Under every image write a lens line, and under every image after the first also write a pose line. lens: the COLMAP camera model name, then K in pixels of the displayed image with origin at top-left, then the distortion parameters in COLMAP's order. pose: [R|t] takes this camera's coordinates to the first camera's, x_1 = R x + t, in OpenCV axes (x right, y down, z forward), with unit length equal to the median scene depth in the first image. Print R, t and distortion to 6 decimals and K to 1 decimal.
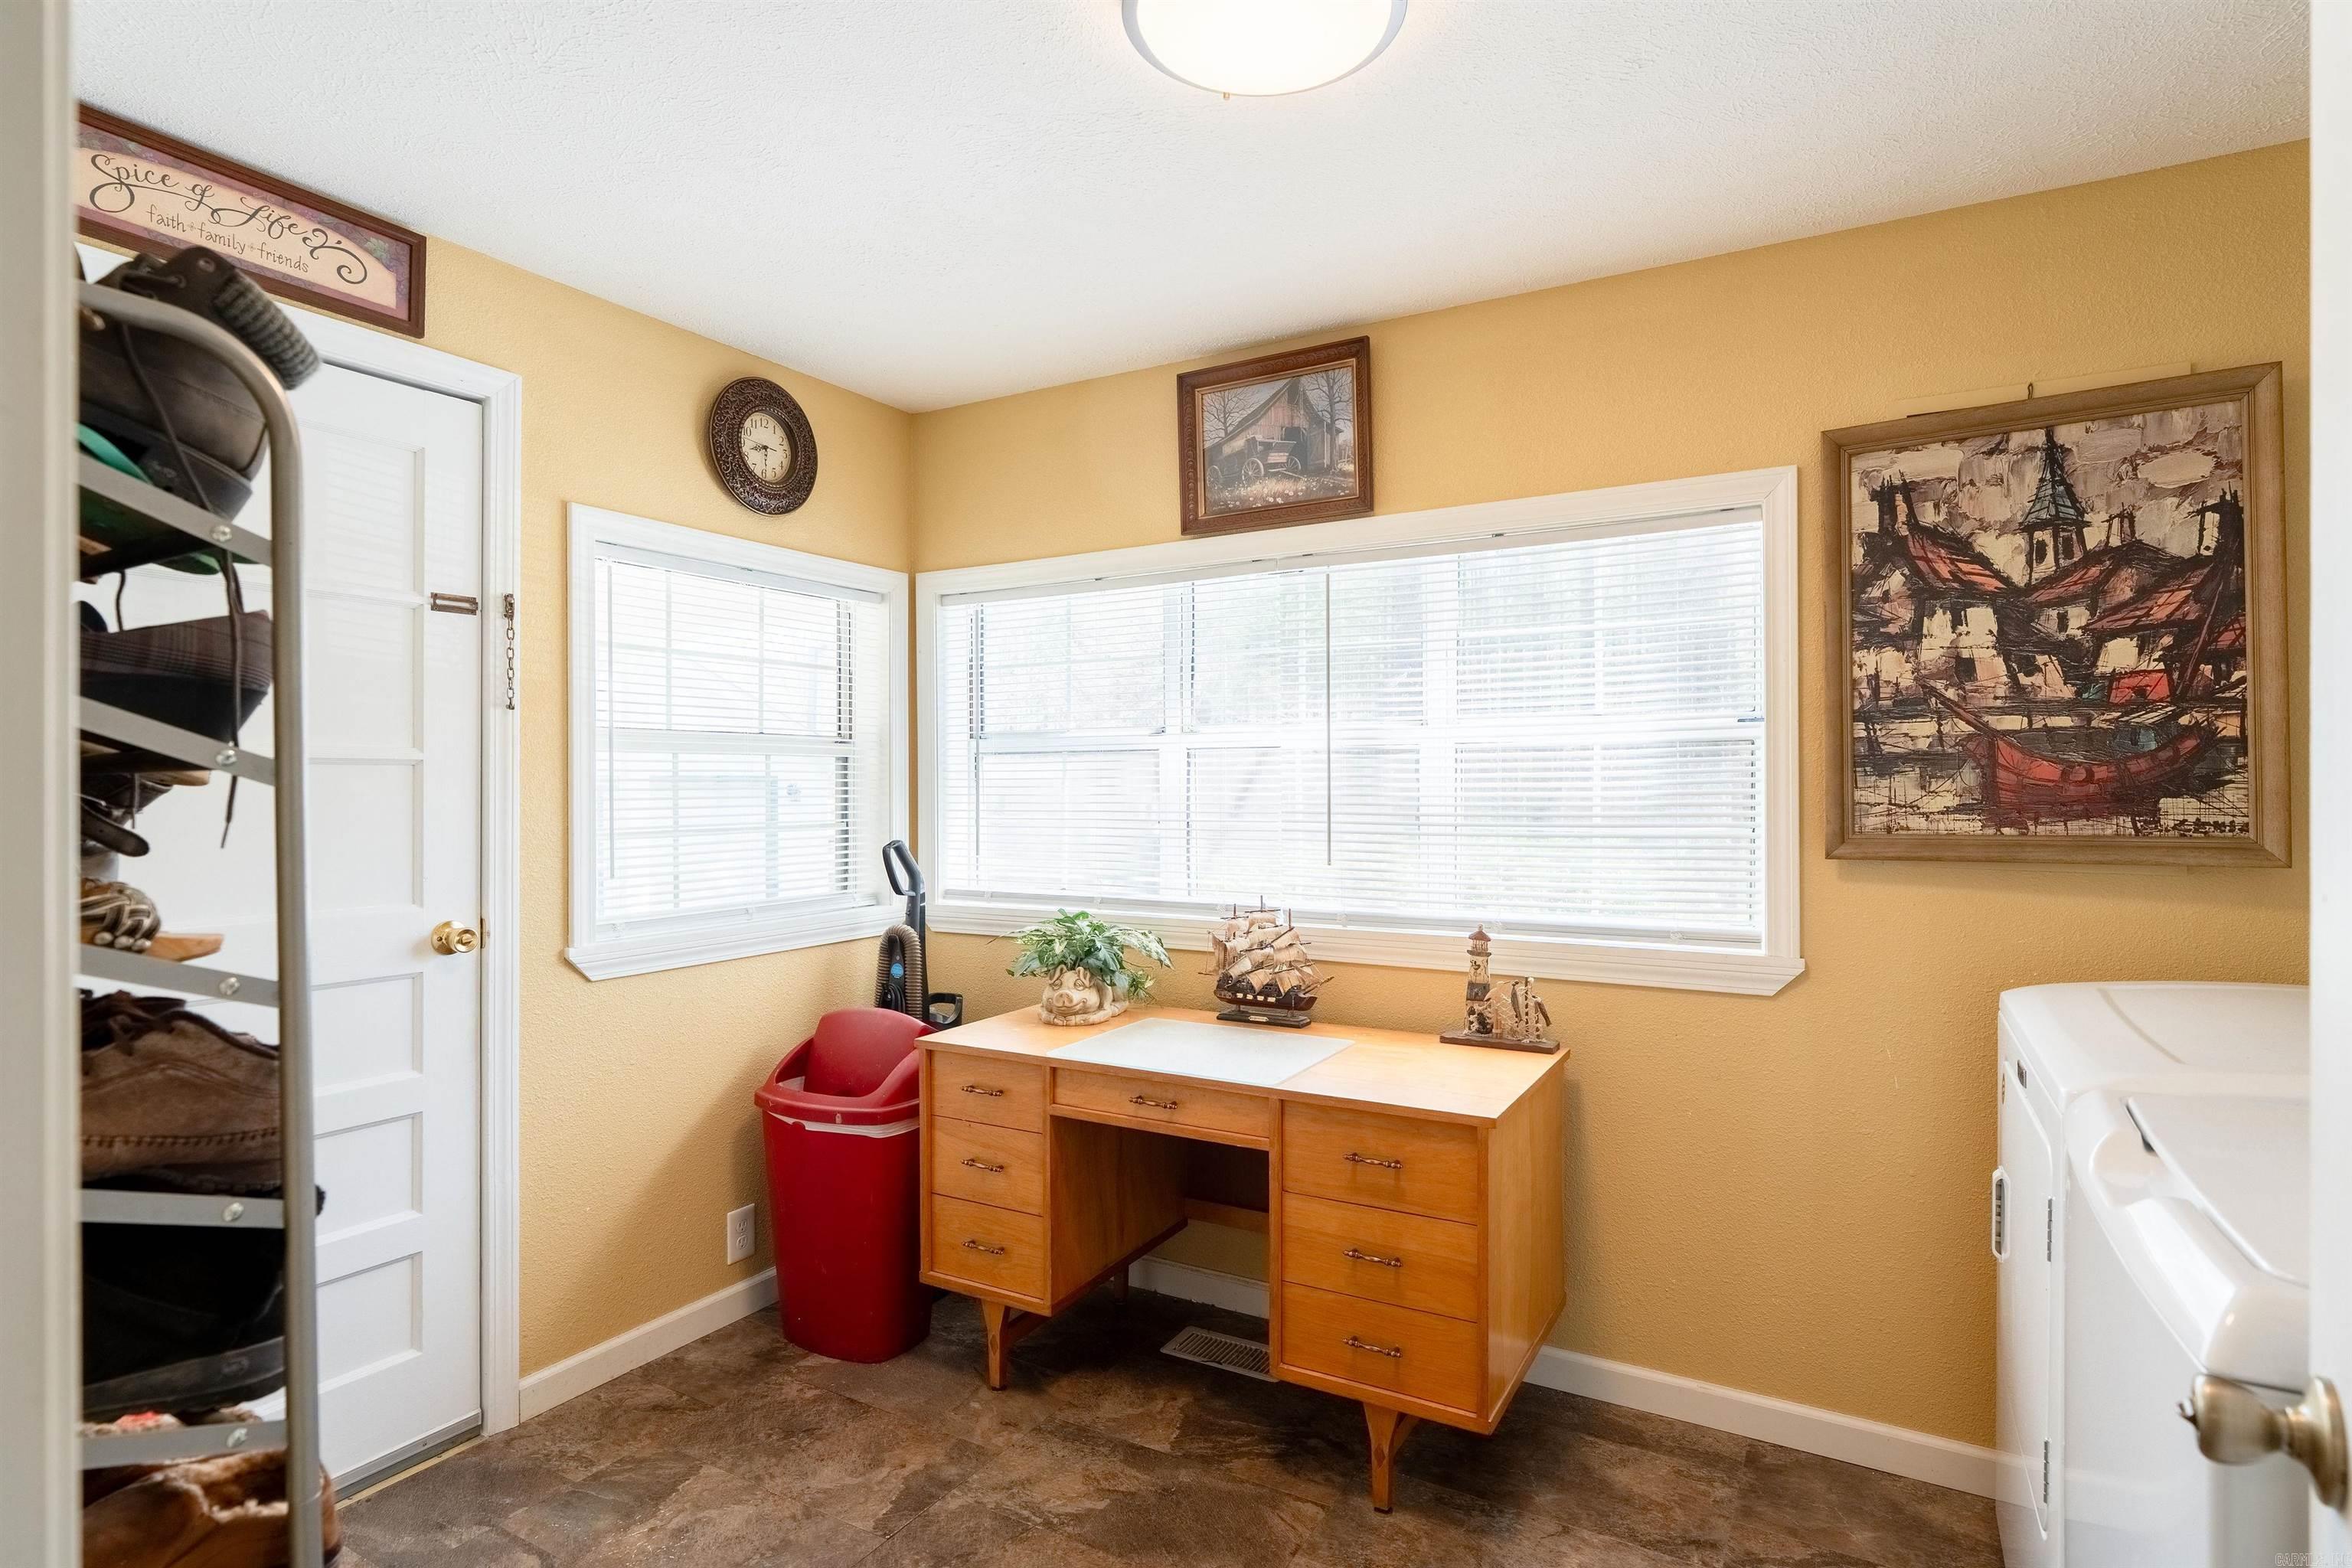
lens RADIAL K [[1170.7, 0, 1189.6], [0, 1170.7, 781.5], [0, 0, 1]] dist [-0.002662, -0.000247]
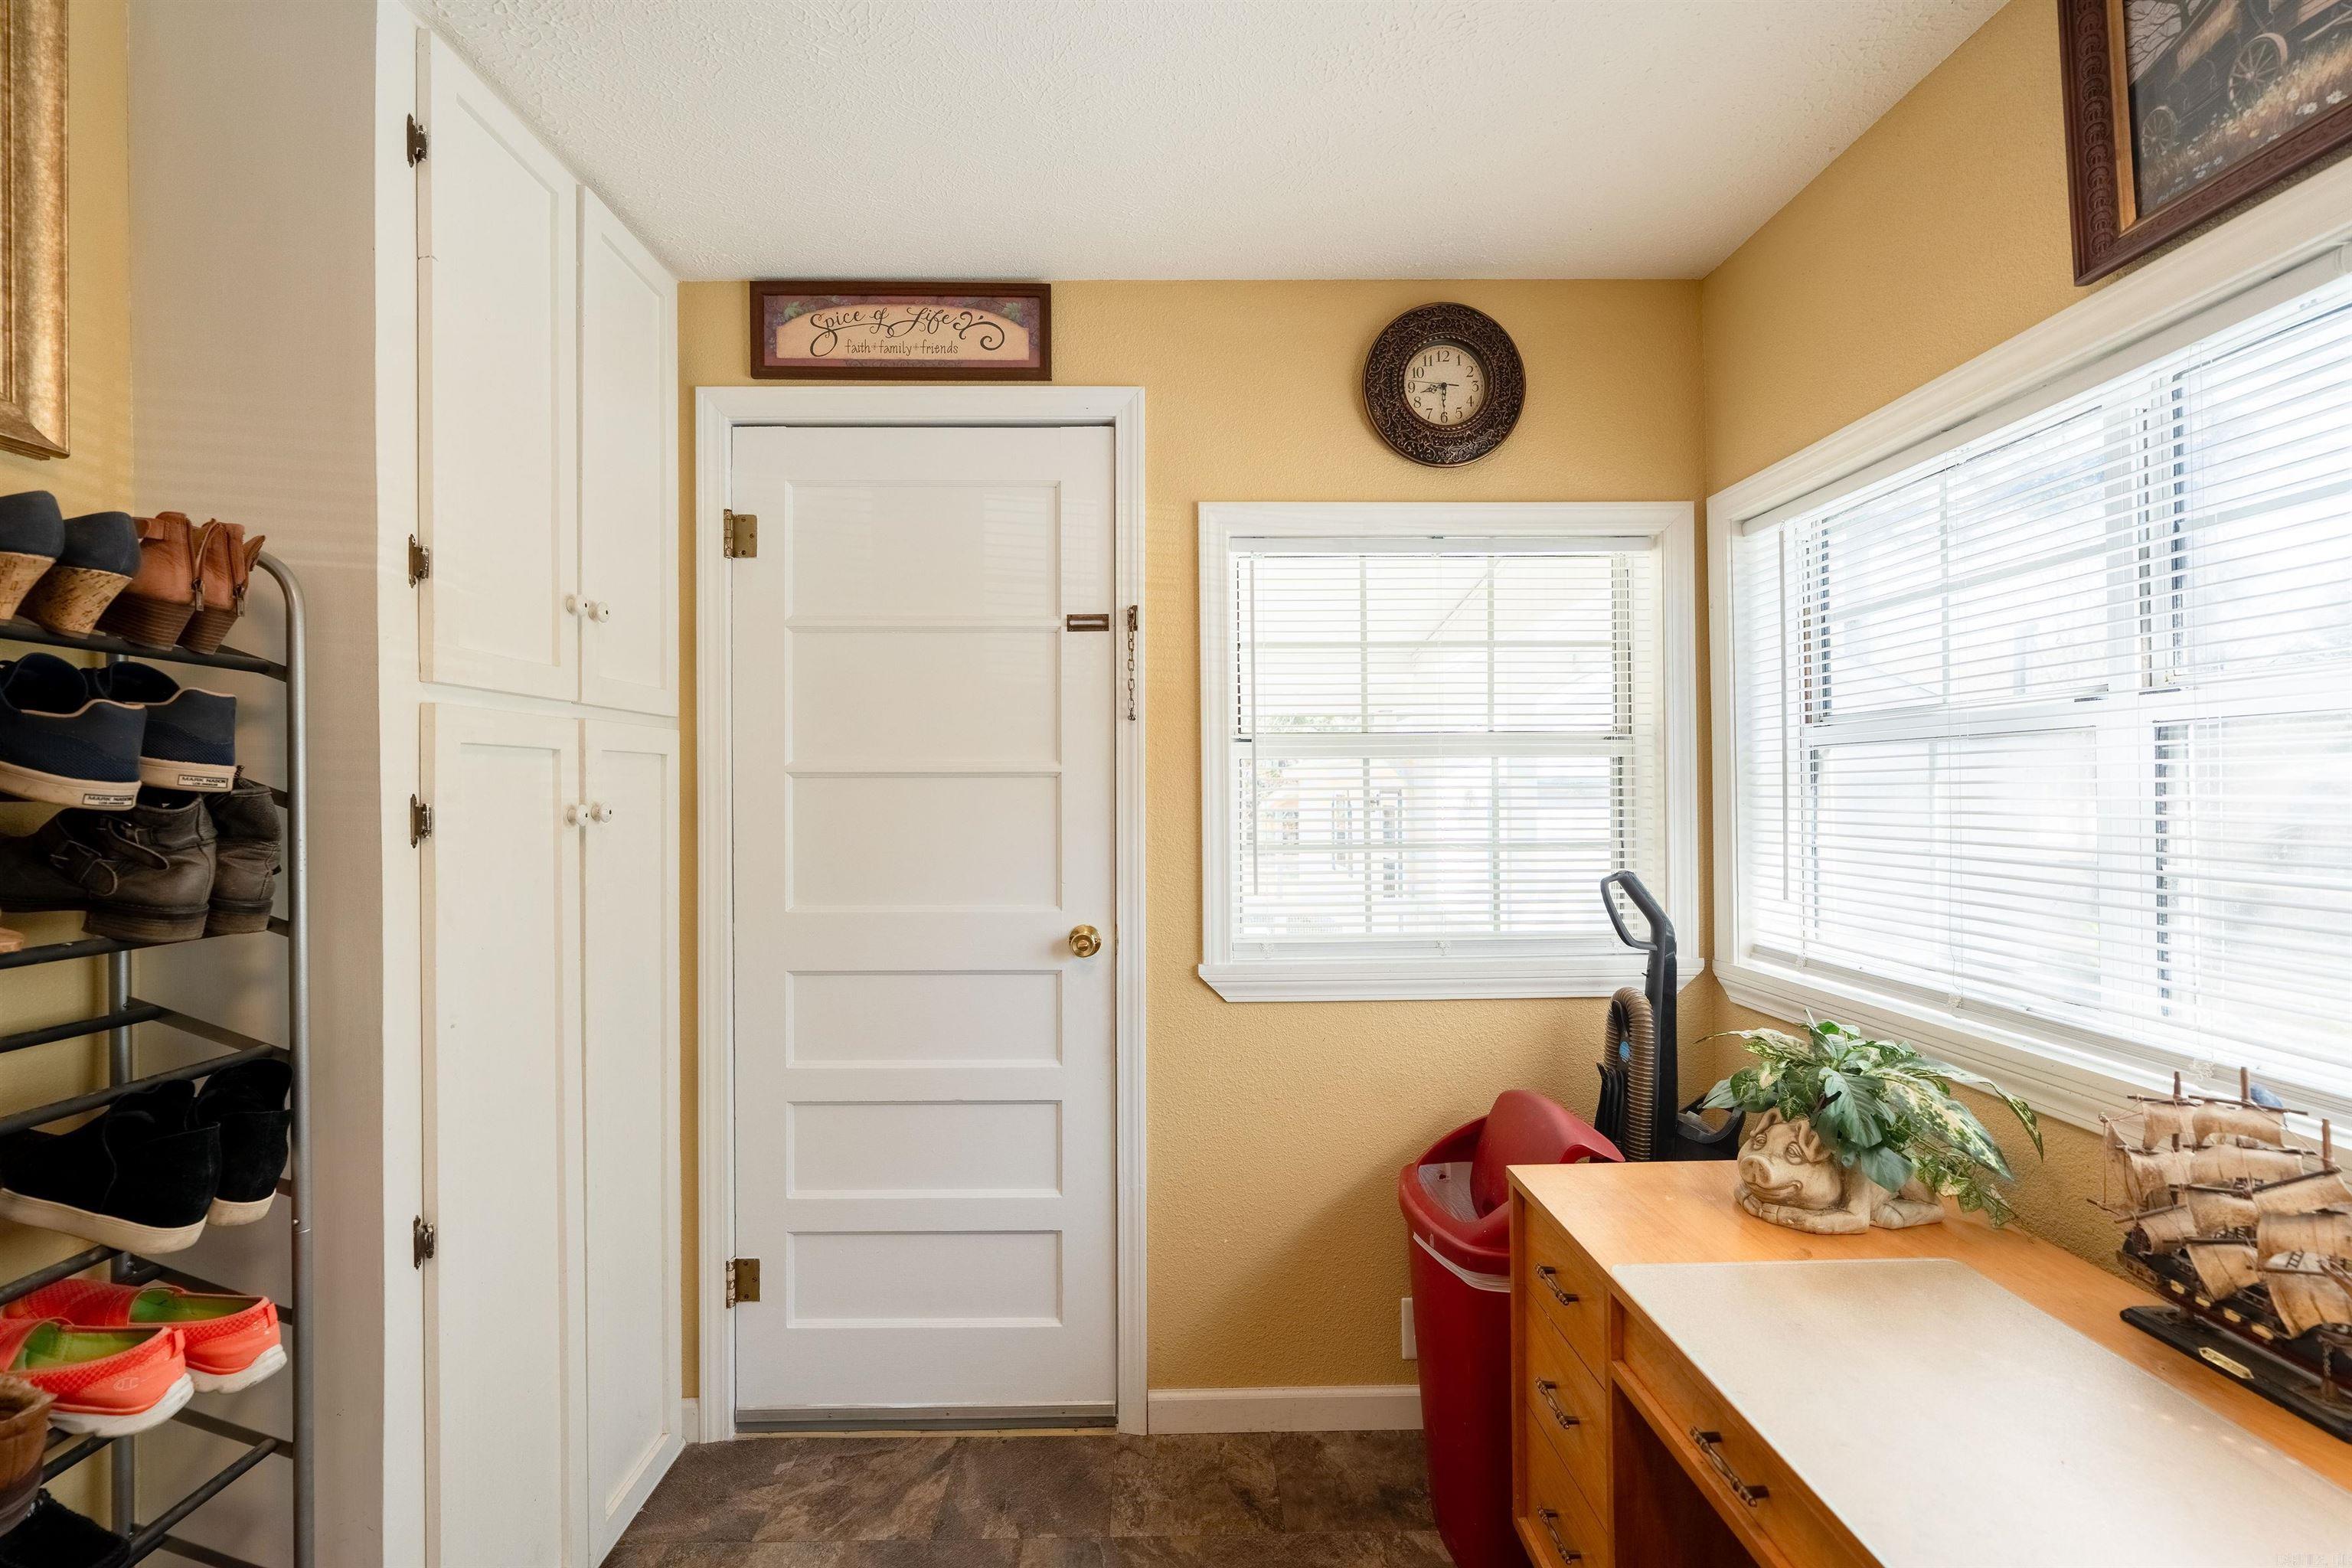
lens RADIAL K [[1058.9, 0, 1155.8], [0, 1058.9, 781.6], [0, 0, 1]] dist [-0.008557, 0.003170]
pose [[0.515424, -0.006791, -0.856908, 0.186439], [0.005126, 0.999975, -0.004842, -0.003876], [0.856920, -0.001897, 0.515446, 0.485950]]
